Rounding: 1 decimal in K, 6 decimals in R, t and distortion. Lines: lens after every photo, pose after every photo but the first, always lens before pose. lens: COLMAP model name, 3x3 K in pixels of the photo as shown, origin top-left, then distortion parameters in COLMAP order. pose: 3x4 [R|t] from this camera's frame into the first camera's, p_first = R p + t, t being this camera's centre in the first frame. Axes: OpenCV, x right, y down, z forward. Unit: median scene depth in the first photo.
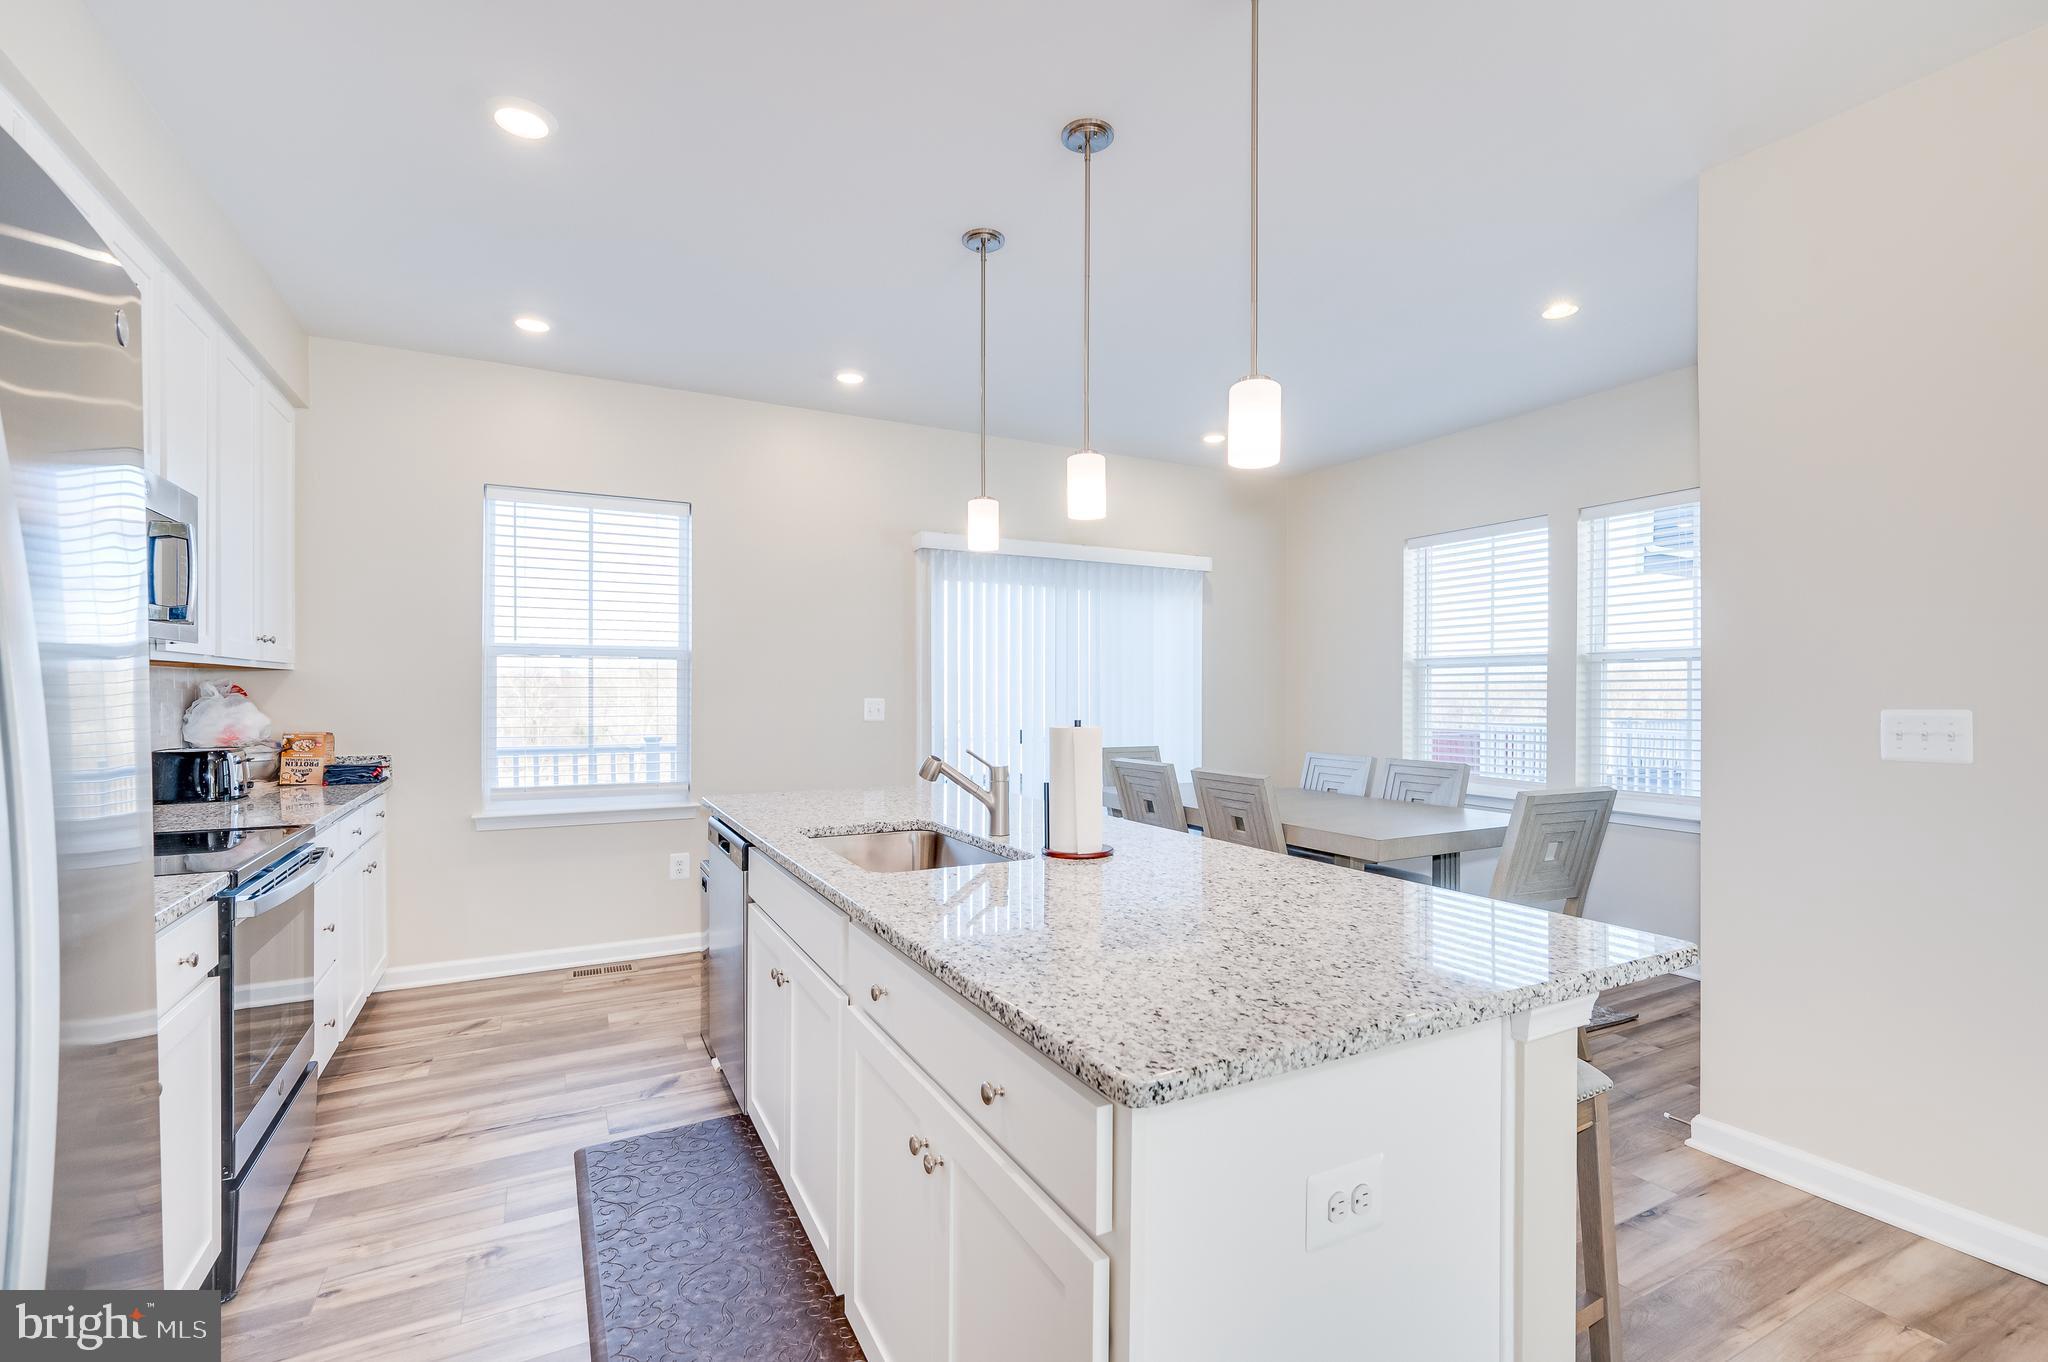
lens RADIAL K [[907.1, 0, 1026.8], [0, 907.1, 693.2], [0, 0, 1]] dist [0.001663, 0.000053]
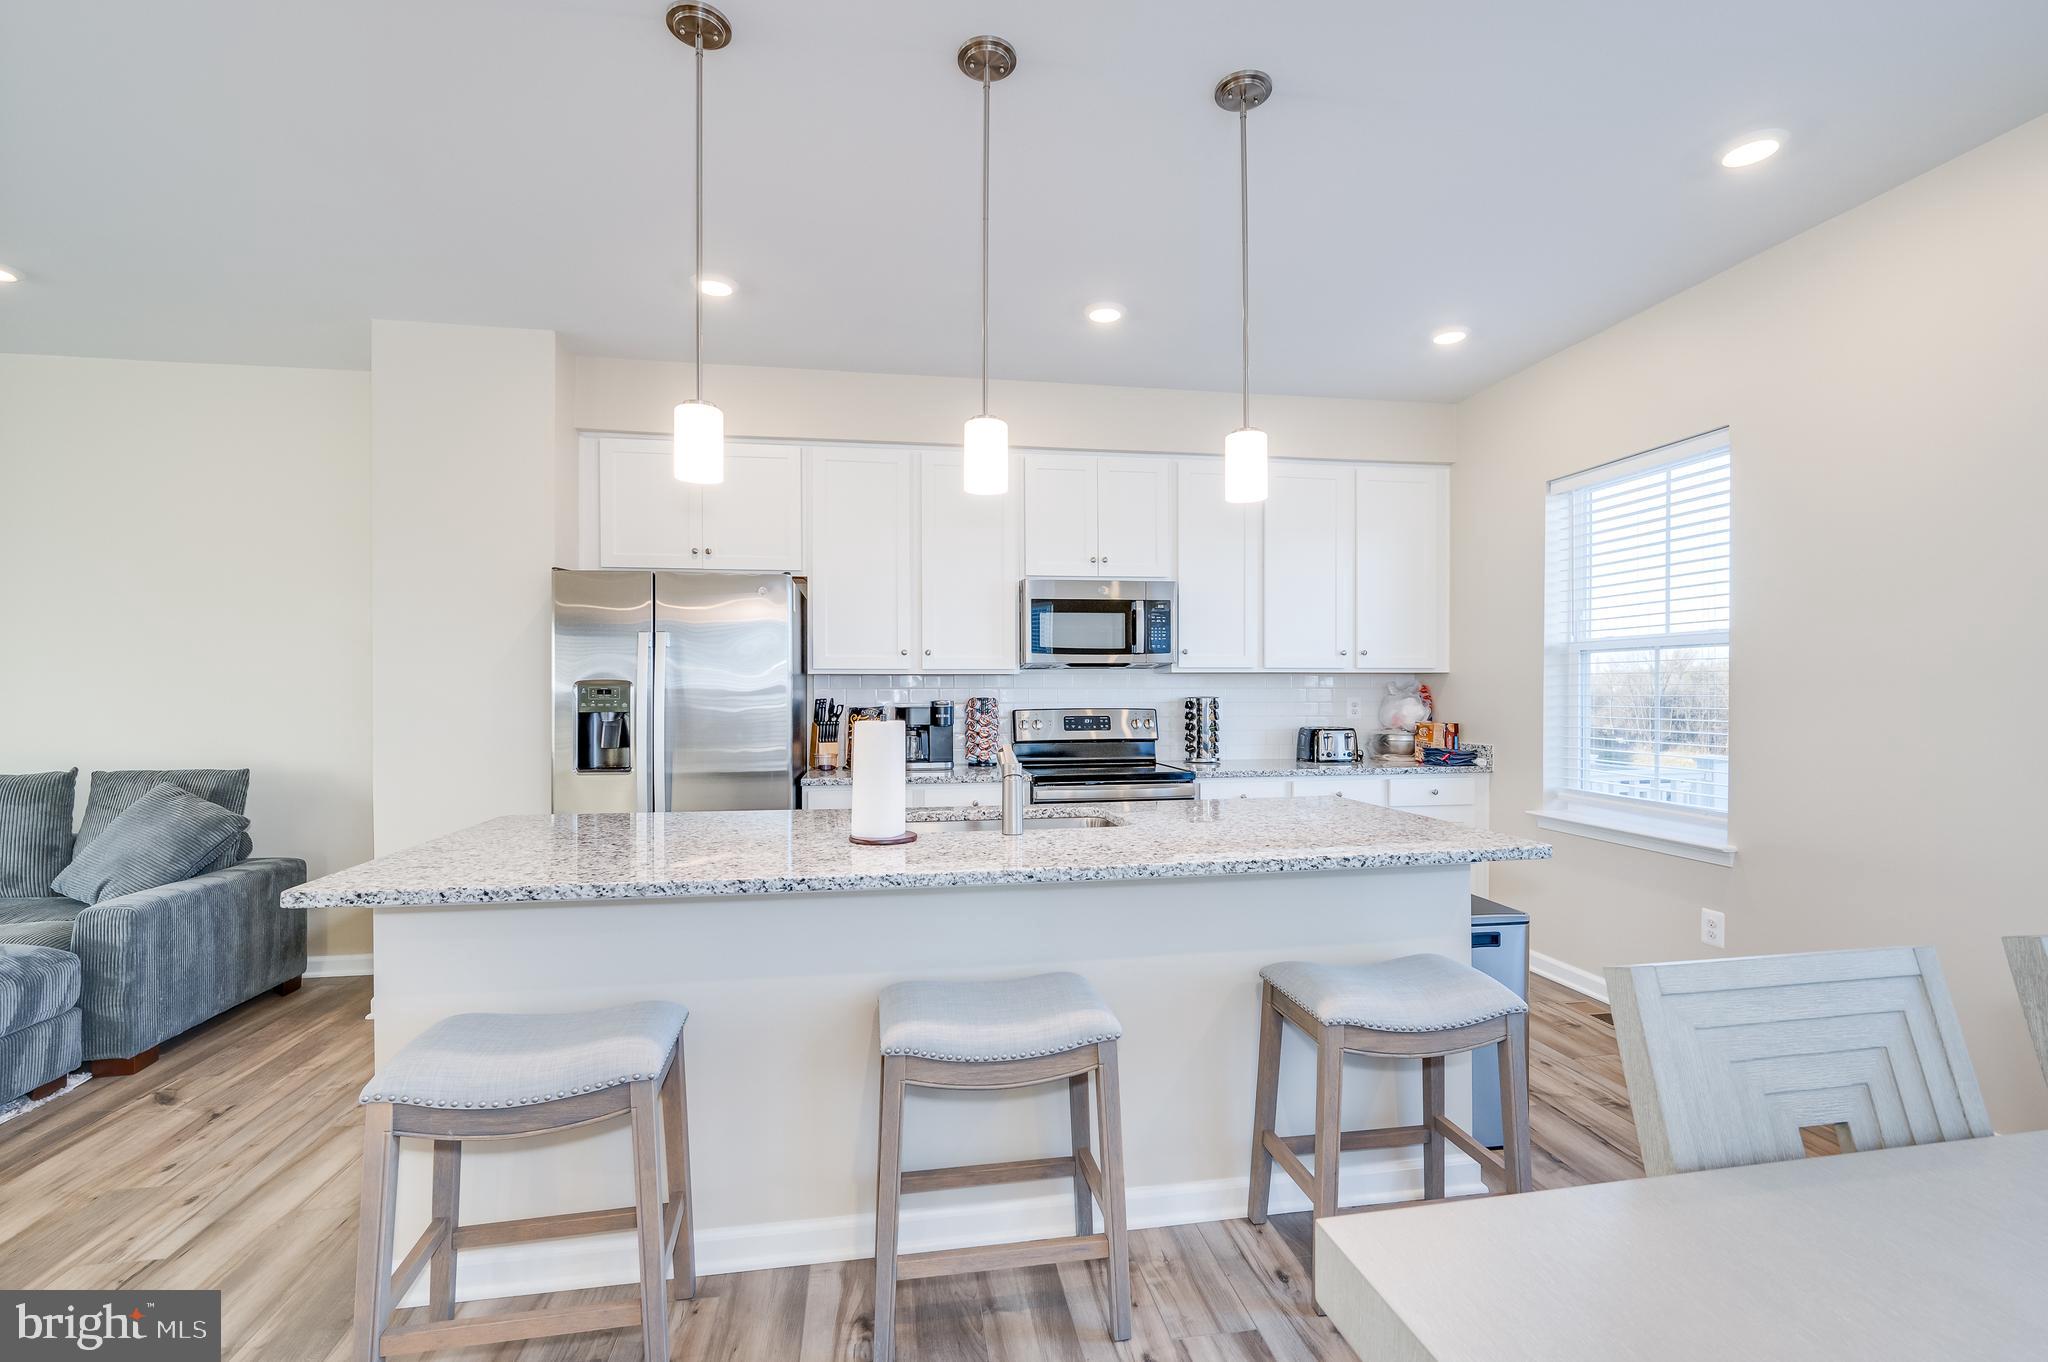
lens RADIAL K [[911.5, 0, 1022.8], [0, 911.5, 676.0], [0, 0, 1]] dist [-0.000481, 0.000009]
pose [[-0.319979, -0.014932, -0.947307, 0.626683], [-0.000983, 0.999880, -0.015429, -0.000325], [0.947424, -0.004006, -0.319956, 0.903723]]
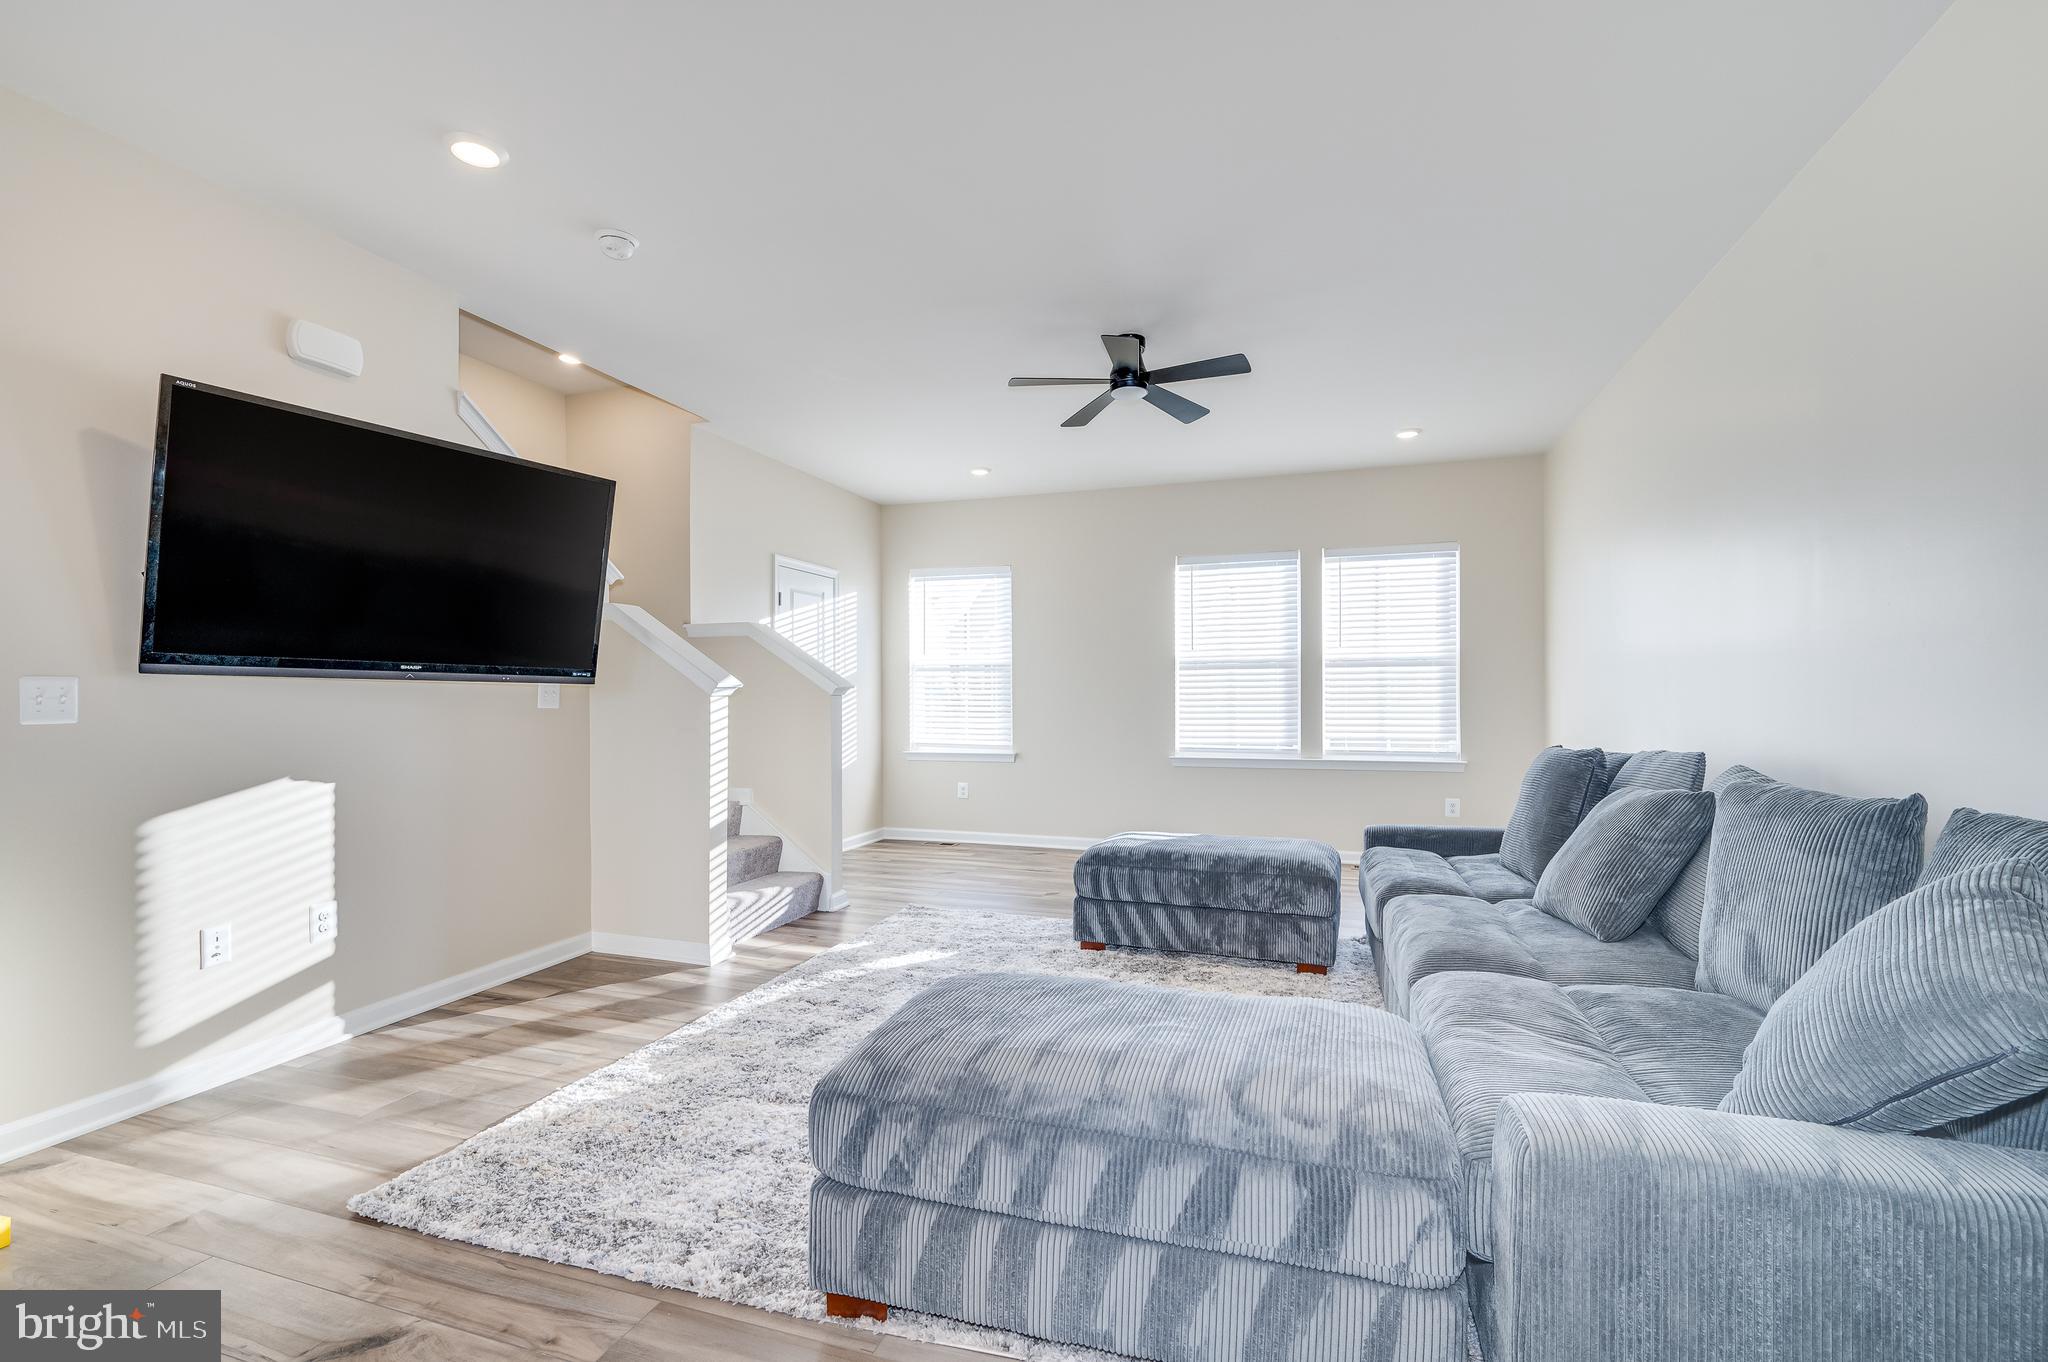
lens RADIAL K [[907.1, 0, 1026.8], [0, 907.1, 693.2], [0, 0, 1]] dist [0.001663, 0.000053]
pose [[-0.691575, 0.003077, 0.722298, -0.061886], [0.004863, 0.999988, 0.000397, 0.033024], [-0.722288, 0.003787, -0.691582, 0.200501]]
